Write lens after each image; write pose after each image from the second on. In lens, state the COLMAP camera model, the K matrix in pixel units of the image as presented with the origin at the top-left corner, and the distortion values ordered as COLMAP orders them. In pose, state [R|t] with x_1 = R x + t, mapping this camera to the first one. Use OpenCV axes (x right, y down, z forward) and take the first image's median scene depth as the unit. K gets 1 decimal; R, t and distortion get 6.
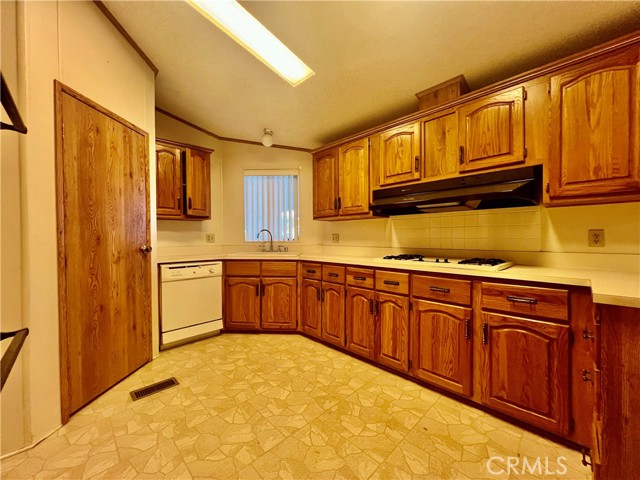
lens RADIAL K [[256.7, 0, 320.7], [0, 256.7, 239.2], [0, 0, 1]] dist [-0.003139, 0.000833]
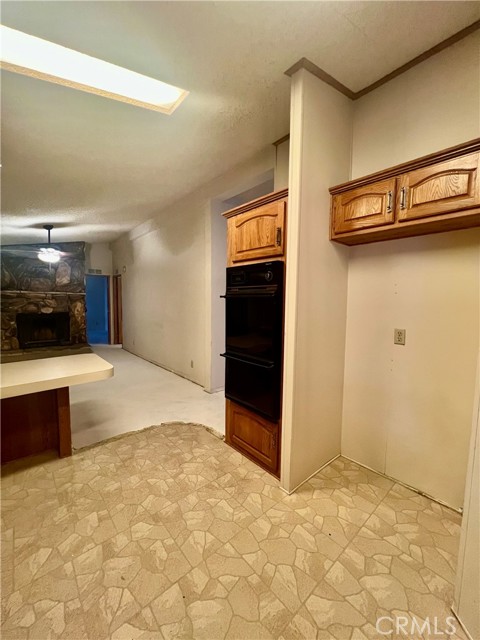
lens RADIAL K [[256.7, 0, 241.9], [0, 256.7, 319.1], [0, 0, 1]] dist [-0.003139, 0.000833]
pose [[-0.998352, -0.010481, 0.056428, -0.319025], [-0.005972, 0.996817, 0.079499, -0.126542], [-0.057081, 0.079031, -0.995237, 1.188345]]
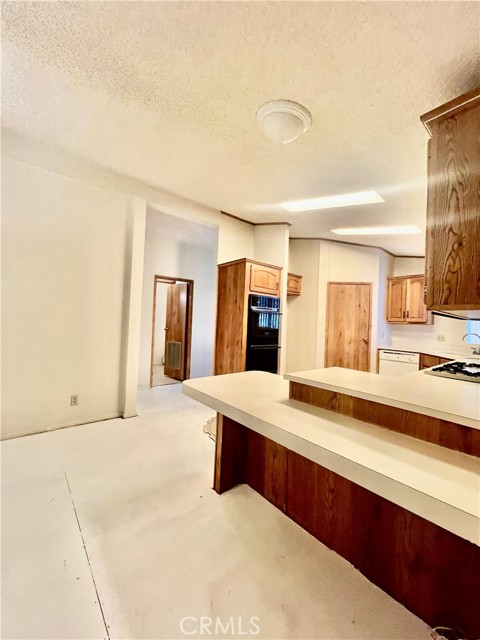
lens RADIAL K [[256.7, 0, 238.4], [0, 256.7, 318.6], [0, 0, 1]] dist [-0.003139, 0.000833]
pose [[-0.072089, -0.010829, -0.997339, 1.557643], [-0.049283, 0.998758, -0.007282, -0.071908], [0.996180, 0.048626, -0.072533, 0.128800]]
